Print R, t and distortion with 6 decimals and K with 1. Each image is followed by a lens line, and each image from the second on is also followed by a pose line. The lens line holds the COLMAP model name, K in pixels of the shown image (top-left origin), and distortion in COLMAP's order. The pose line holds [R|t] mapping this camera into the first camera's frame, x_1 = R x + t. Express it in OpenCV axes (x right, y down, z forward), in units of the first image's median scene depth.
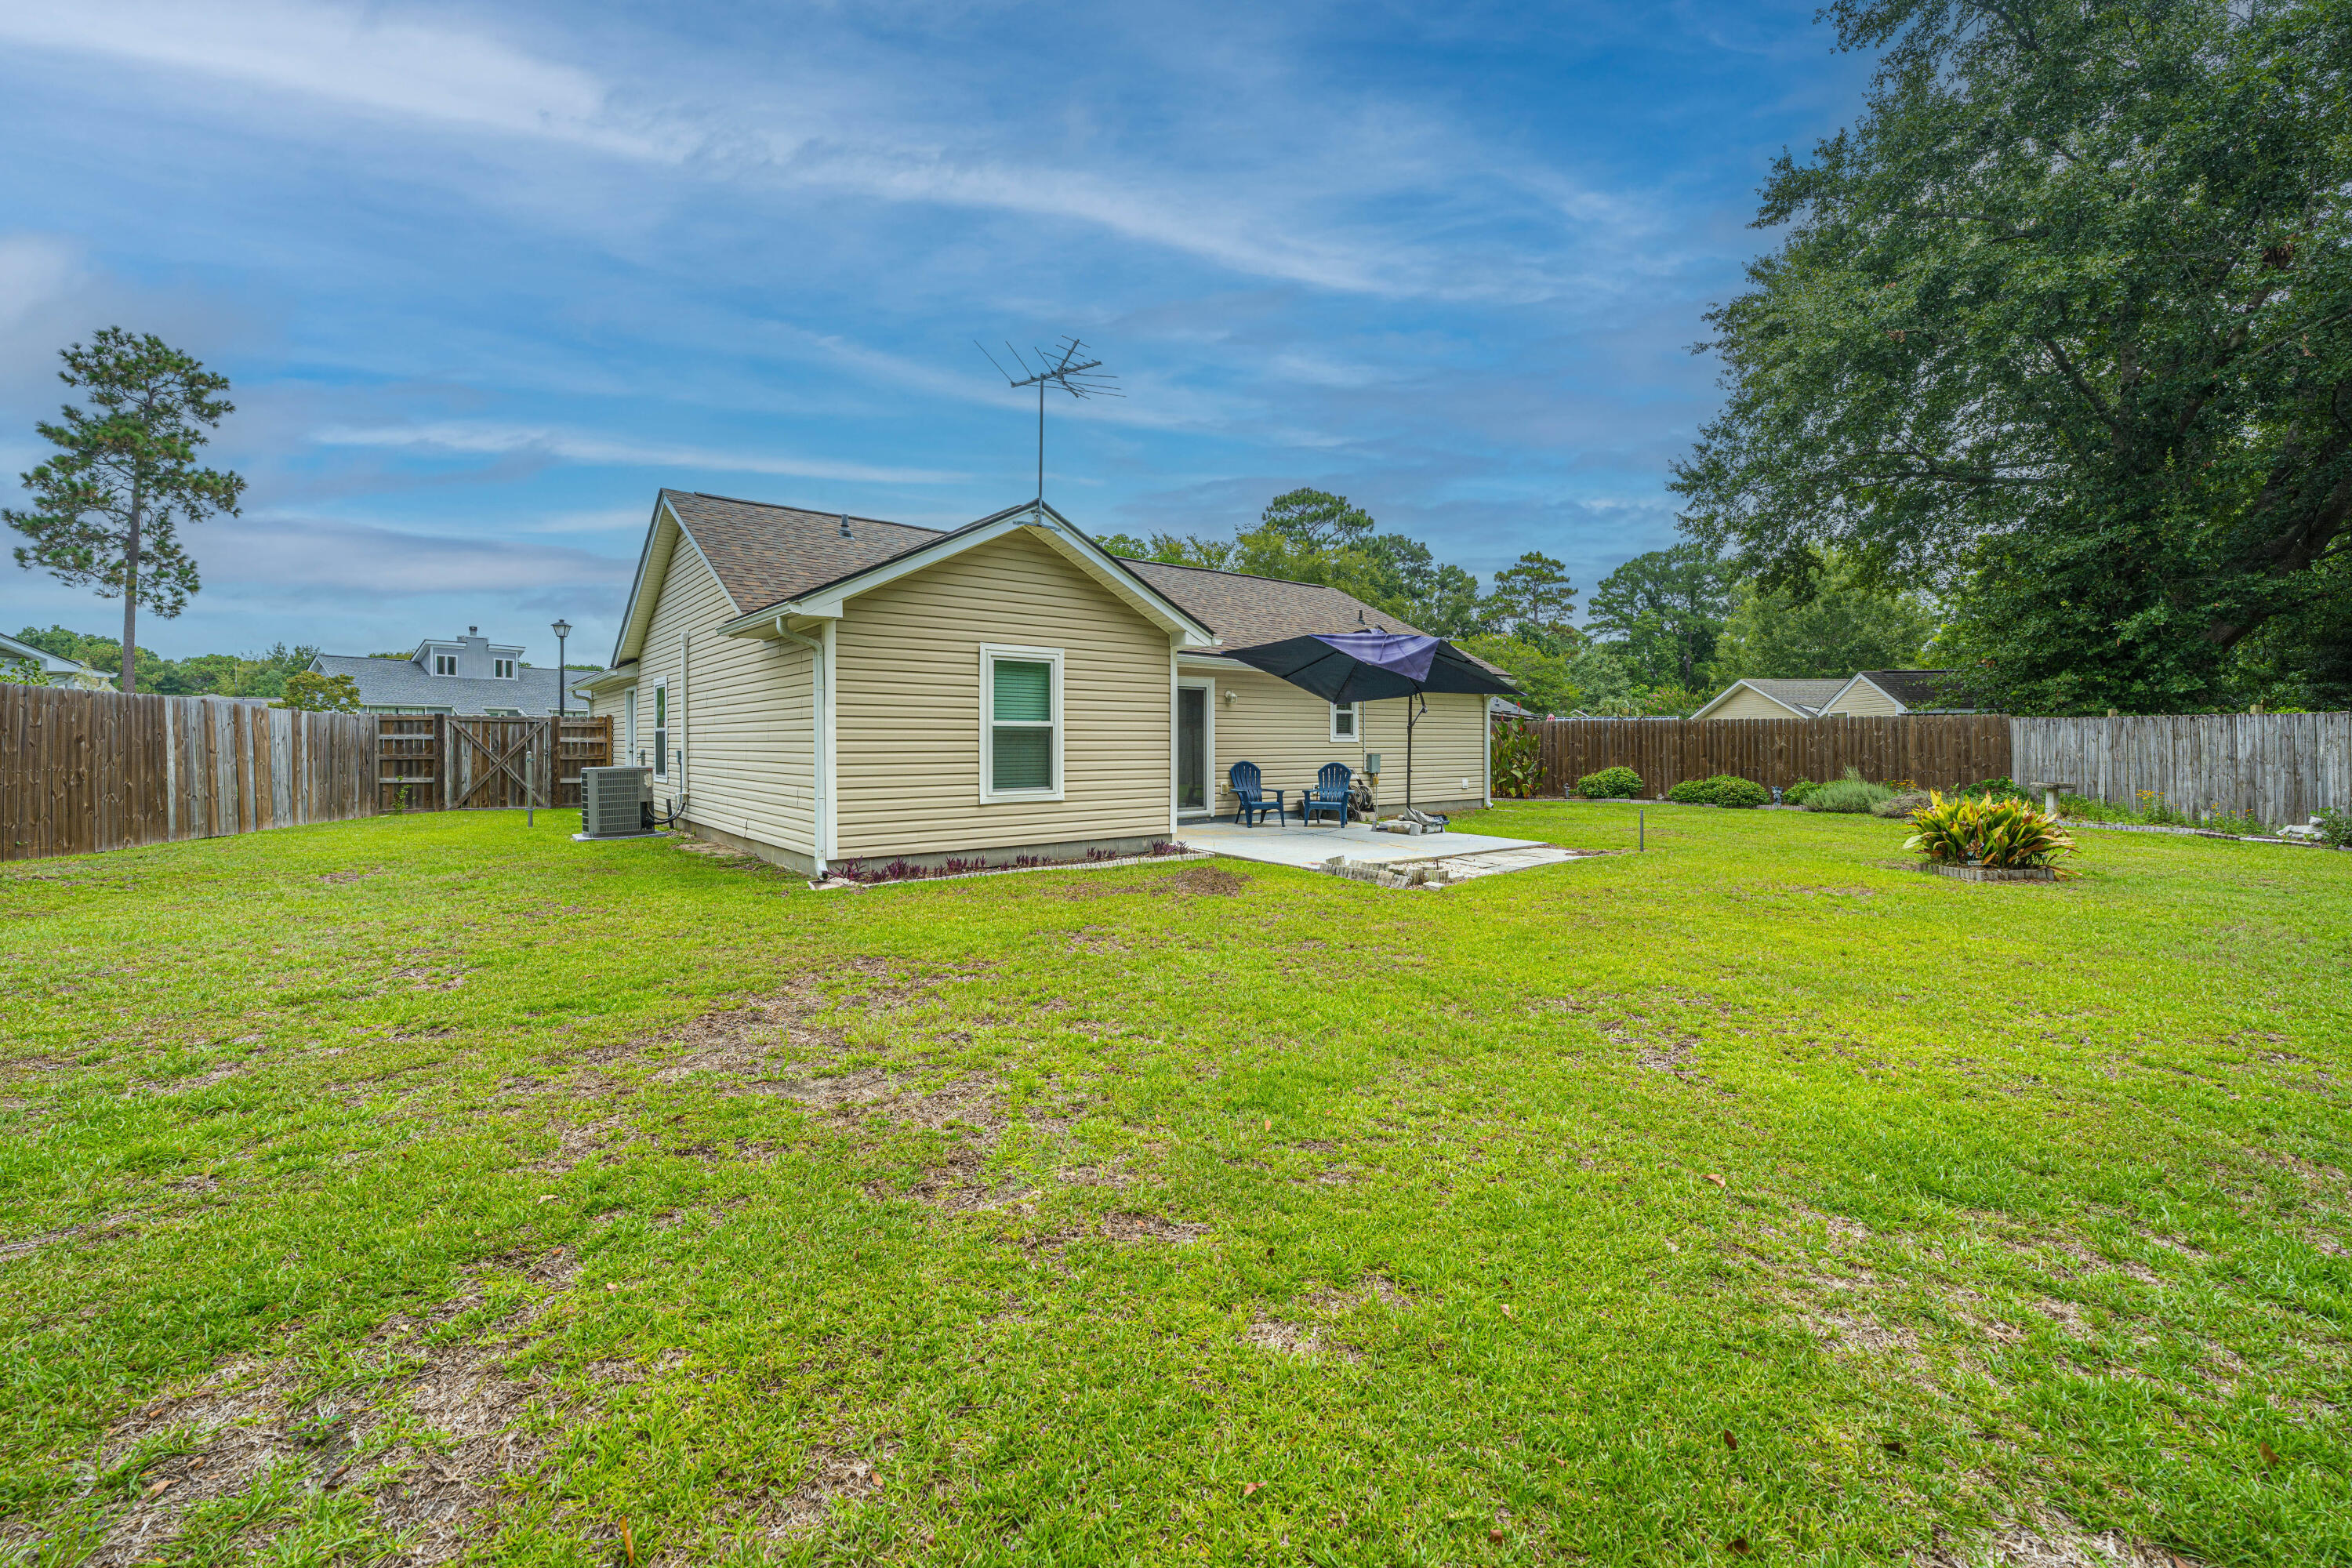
lens RADIAL K [[959.9, 0, 1175.0], [0, 959.9, 769.4], [0, 0, 1]] dist [-0.000249, 0.000017]
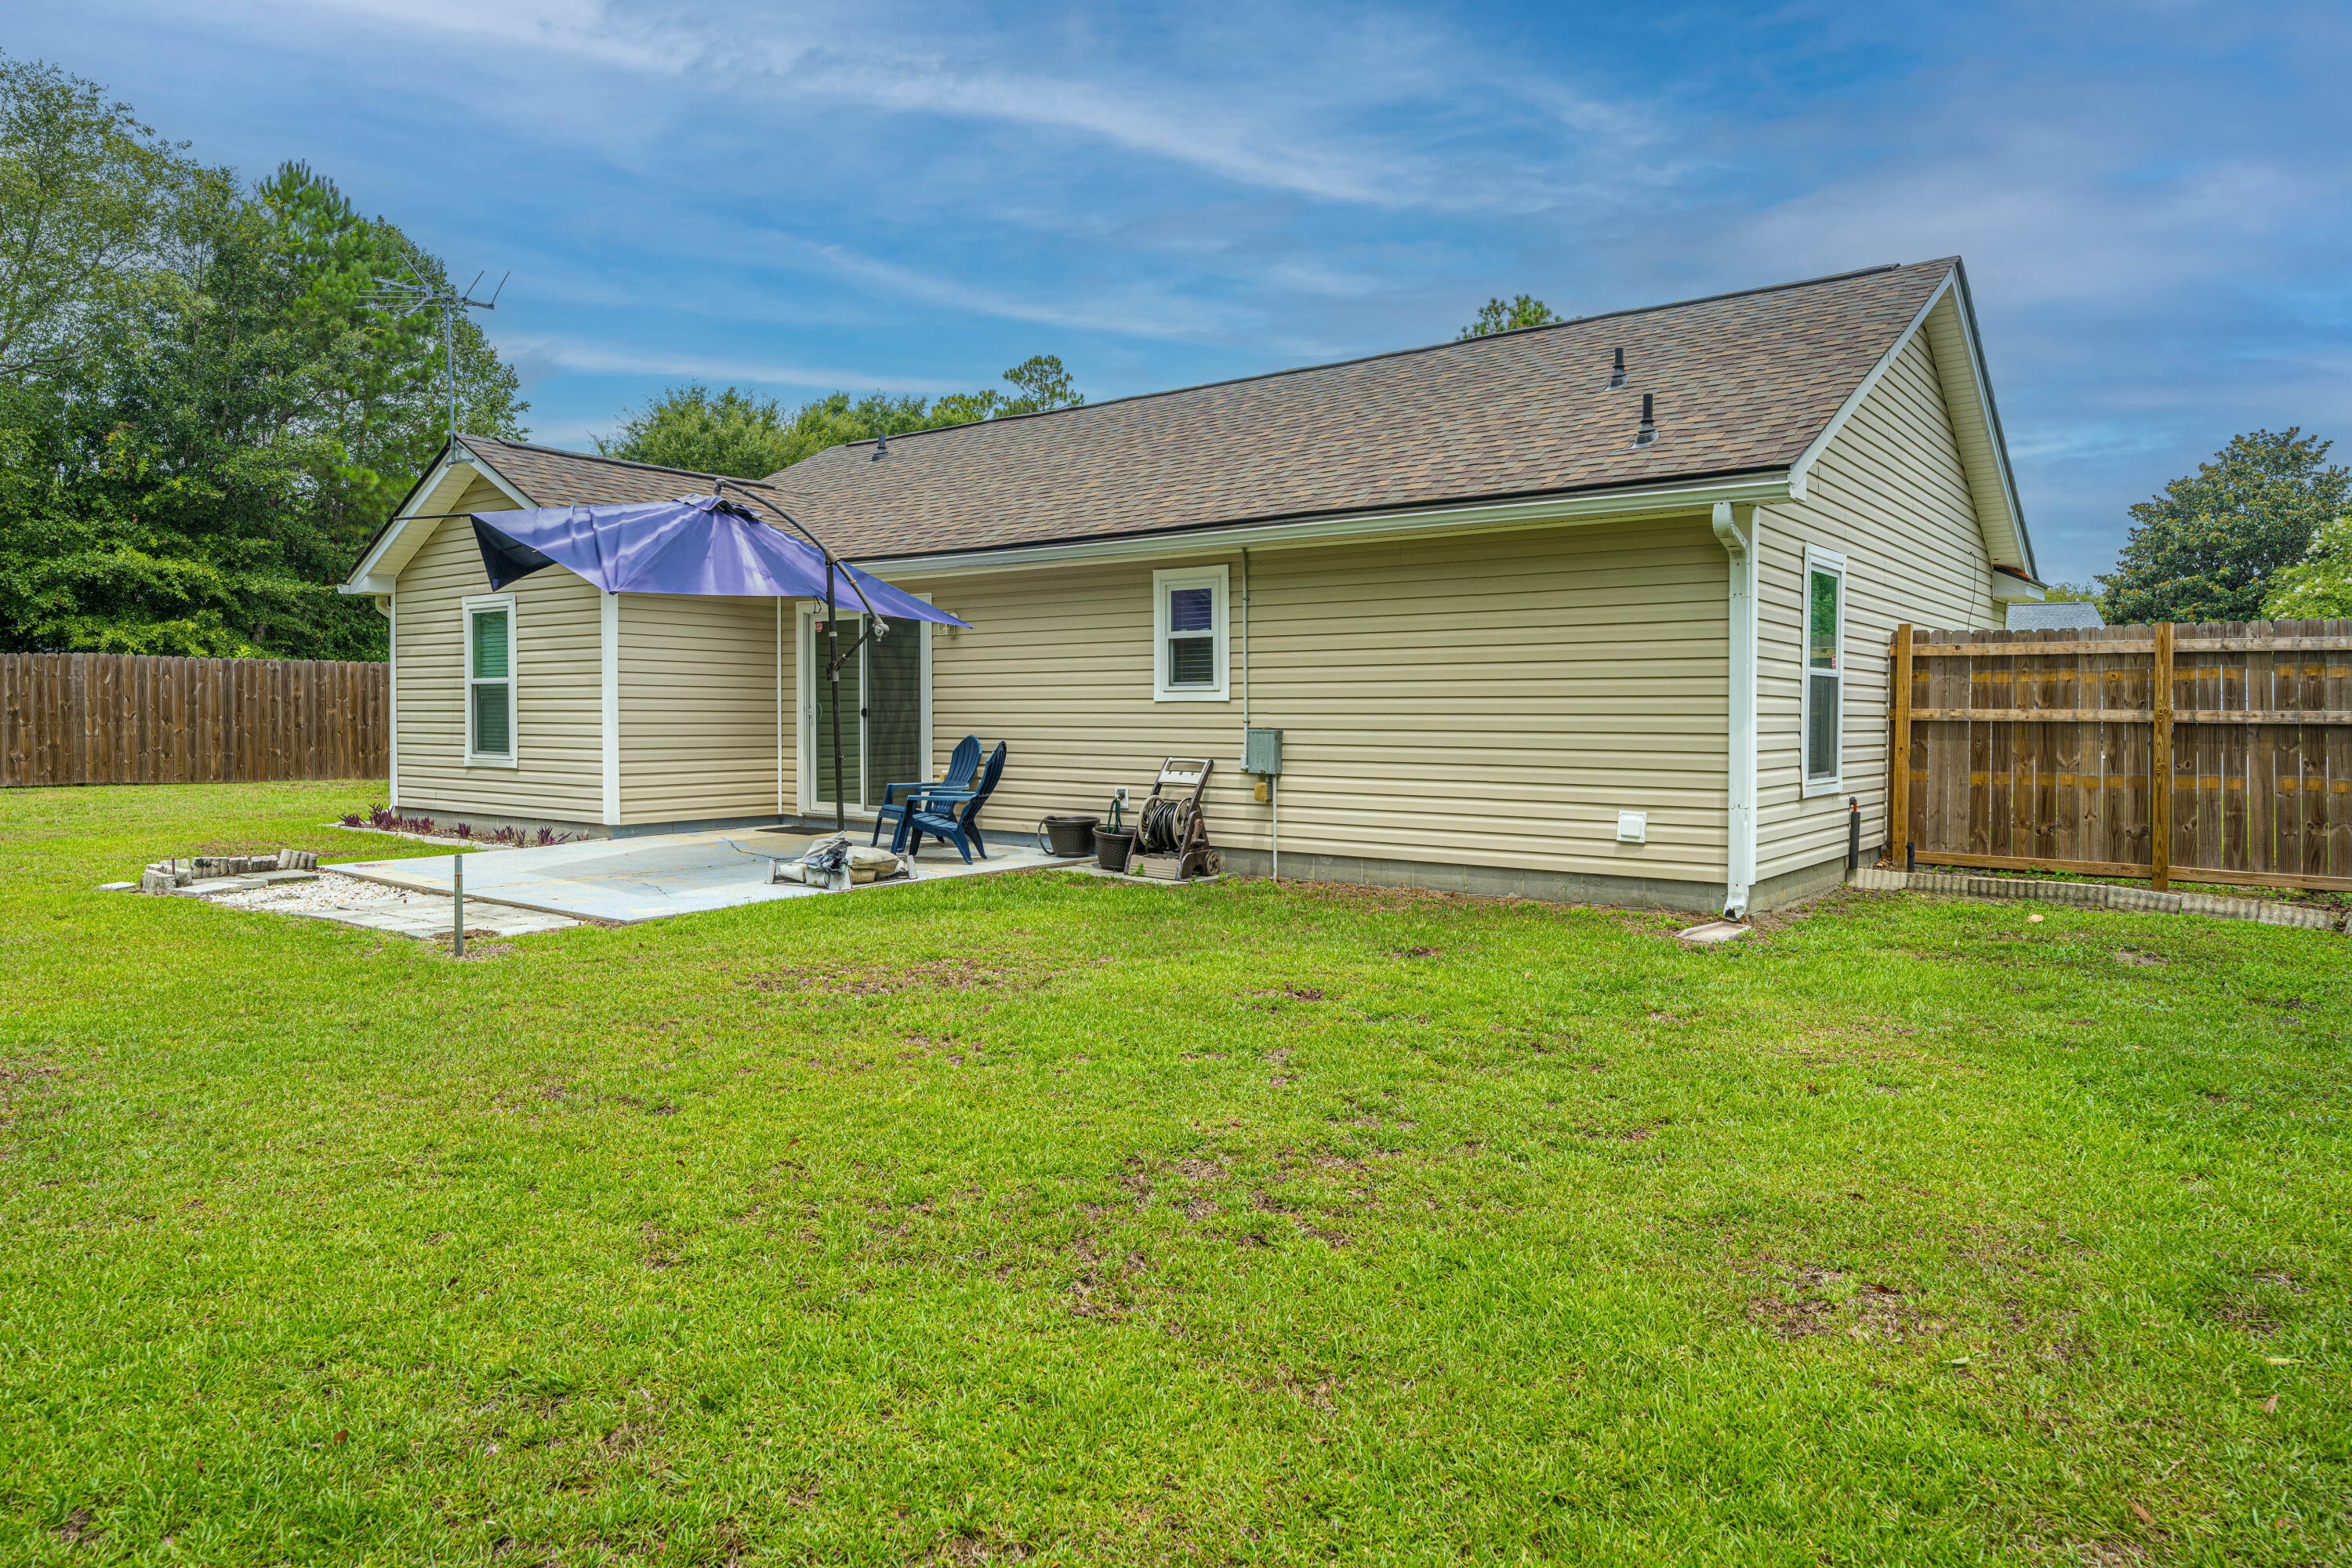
lens RADIAL K [[1441.2, 0, 1172.7], [0, 1441.2, 741.6], [0, 0, 1]] dist [-0.001928, 0.000927]
pose [[0.234606, 0.019456, -0.971896, 0.978376], [-0.030410, 0.999457, 0.012667, -0.020553], [0.971615, 0.026584, 0.235070, 0.975818]]
